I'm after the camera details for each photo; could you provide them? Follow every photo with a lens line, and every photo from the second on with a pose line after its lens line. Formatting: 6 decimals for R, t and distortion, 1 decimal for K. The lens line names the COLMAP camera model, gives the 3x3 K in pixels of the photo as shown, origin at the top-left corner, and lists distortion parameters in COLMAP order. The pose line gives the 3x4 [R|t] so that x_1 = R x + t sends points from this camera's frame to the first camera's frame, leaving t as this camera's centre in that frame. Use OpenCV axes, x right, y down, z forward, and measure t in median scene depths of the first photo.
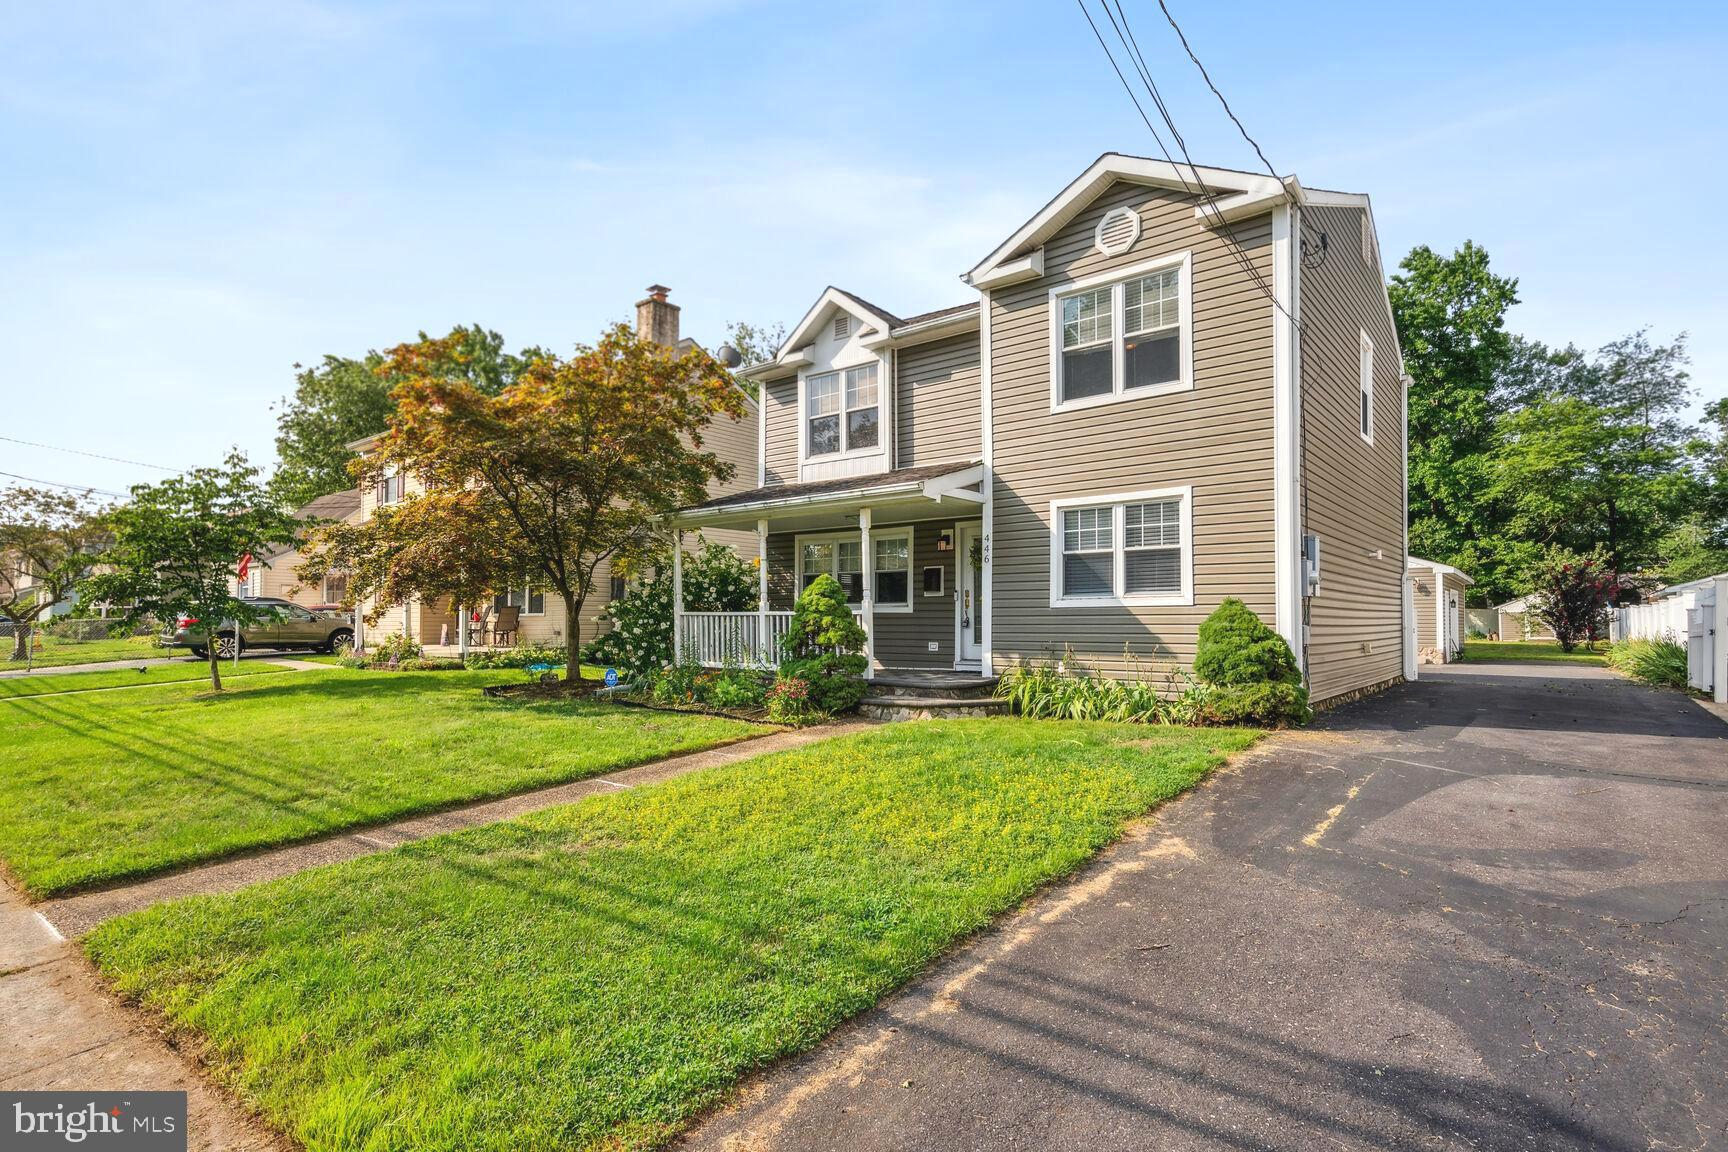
lens RADIAL K [[862.1, 0, 866.8], [0, 862.1, 593.7], [0, 0, 1]] dist [0.003483, 0.000468]
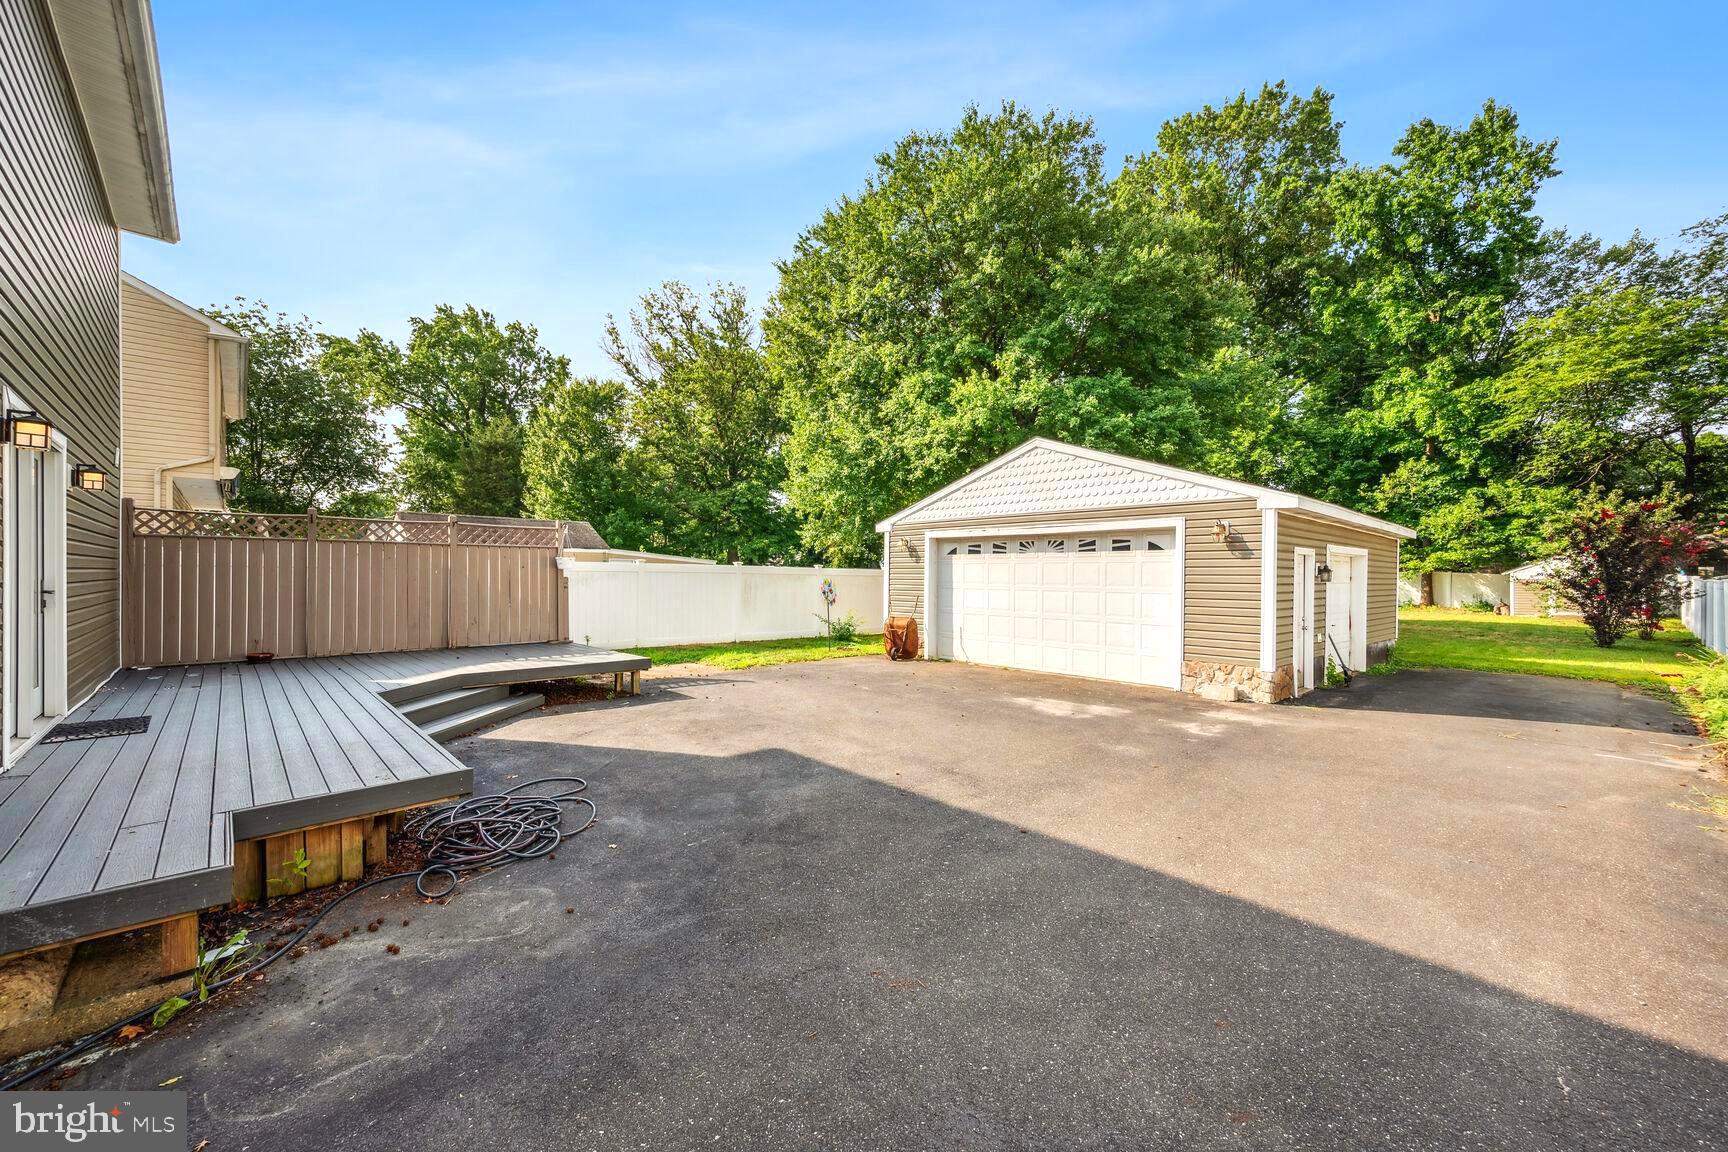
lens RADIAL K [[692.6, 0, 864.0], [0, 692.6, 576.0], [0, 0, 1]] dist [-0.000687, 0.005419]
pose [[0.988822, 0.007131, -0.148930, 0.354890], [-0.002410, 0.999490, 0.031857, 0.000630], [0.149081, -0.031142, 0.988334, 0.421019]]
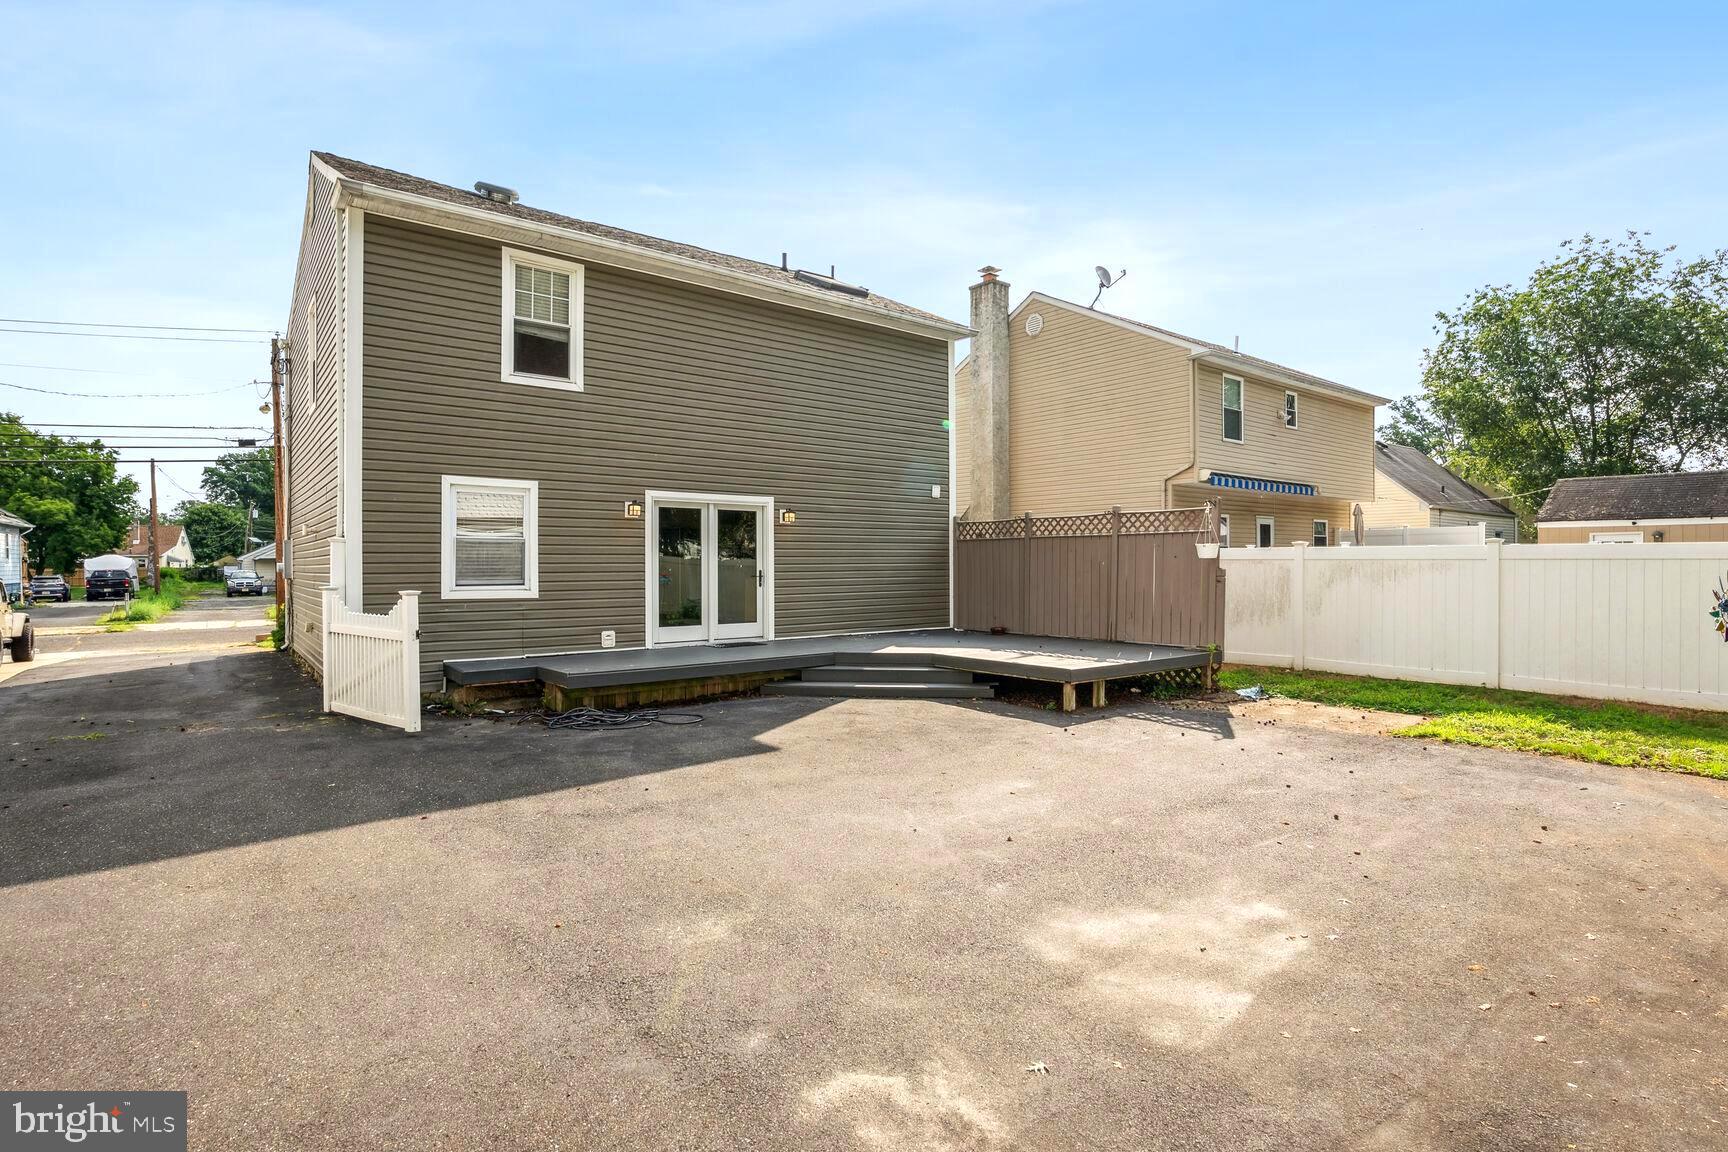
lens RADIAL K [[819.5, 0, 864.0], [0, 819.5, 576.0], [0, 0, 1]] dist [-0.000202, -0.000007]
pose [[-0.220074, 0.022188, -0.975231, 0.603462], [0.031747, 0.999375, 0.015573, 0.008270], [0.974967, -0.027533, -0.220641, 0.843226]]
